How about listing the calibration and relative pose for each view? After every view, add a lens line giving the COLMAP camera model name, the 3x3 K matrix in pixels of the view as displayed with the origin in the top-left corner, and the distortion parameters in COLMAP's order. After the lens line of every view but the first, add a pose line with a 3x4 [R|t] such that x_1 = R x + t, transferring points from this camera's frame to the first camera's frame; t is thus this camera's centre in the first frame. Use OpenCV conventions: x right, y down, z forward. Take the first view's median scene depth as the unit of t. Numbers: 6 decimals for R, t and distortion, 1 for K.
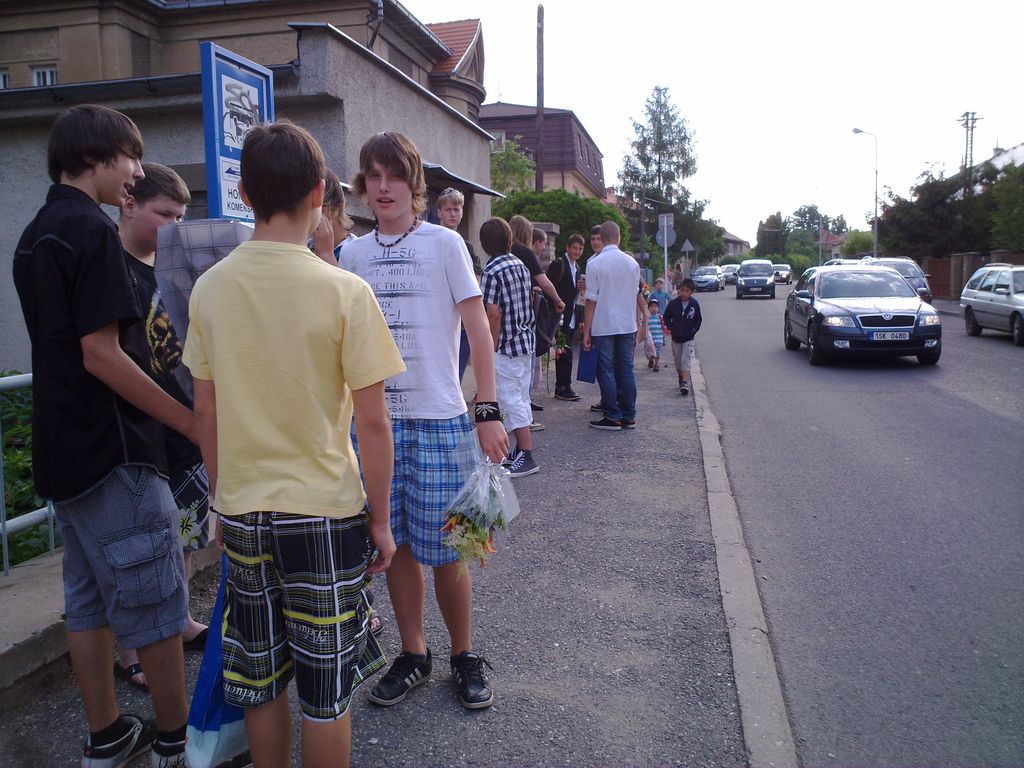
lens RADIAL K [[886.3, 0, 512.0], [0, 886.3, 384.0], [0, 0, 1]] dist [-0.012421, -0.004812]
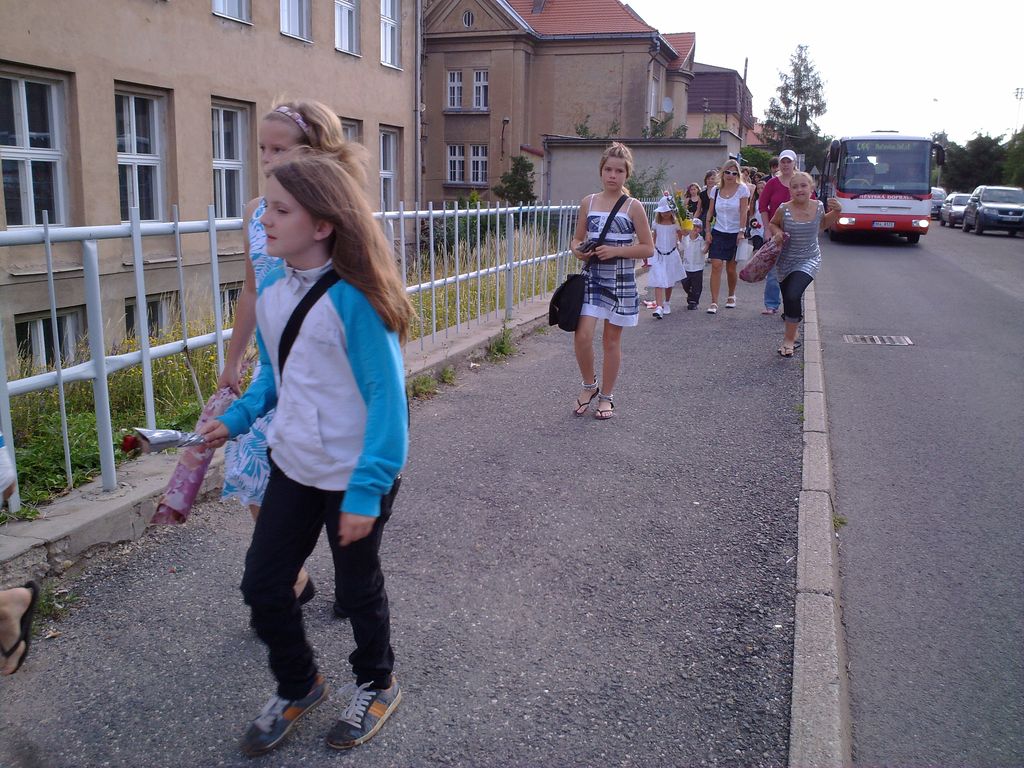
lens RADIAL K [[944.6, 0, 512.0], [0, 944.6, 384.0], [0, 0, 1]] dist [-0.056919, 0.000703]
pose [[0.992563, 0.060542, -0.105611, -0.077862], [-0.051166, 0.994686, 0.089336, 0.054833], [0.110458, -0.083267, 0.990387, -0.427570]]
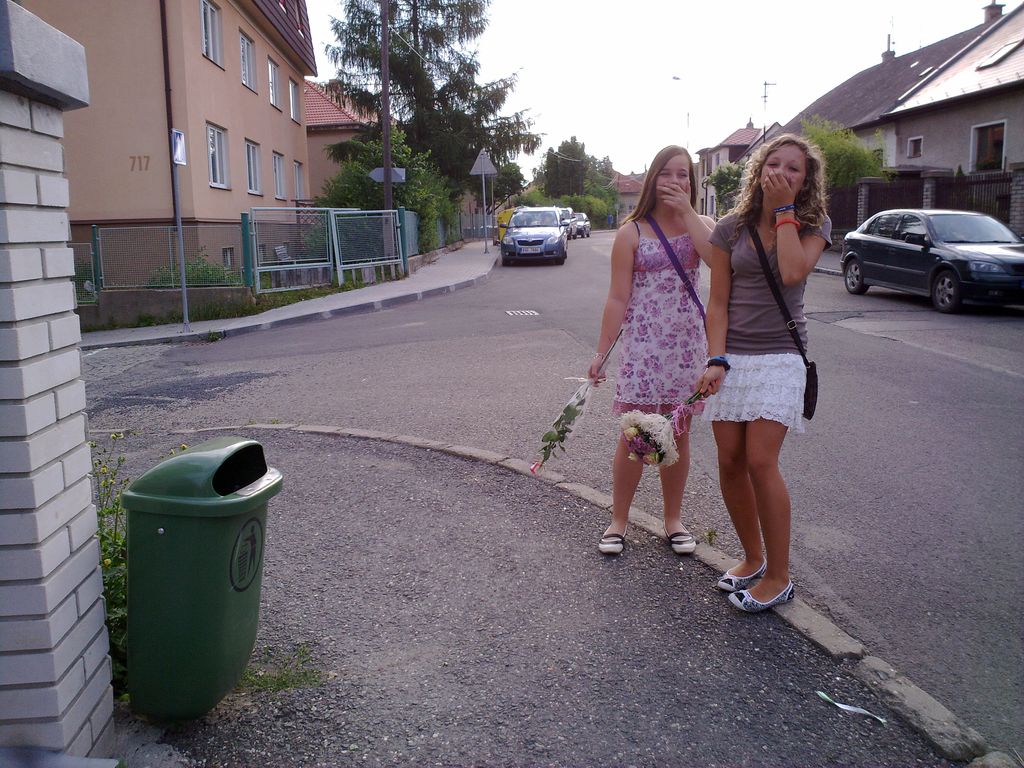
lens RADIAL K [[886.3, 0, 512.0], [0, 886.3, 384.0], [0, 0, 1]] dist [-0.012421, -0.004812]
pose [[0.961105, -0.047106, 0.272136, 0.070597], [0.031289, 0.997575, 0.062173, -0.060351], [-0.274405, -0.051240, 0.960248, 0.479719]]
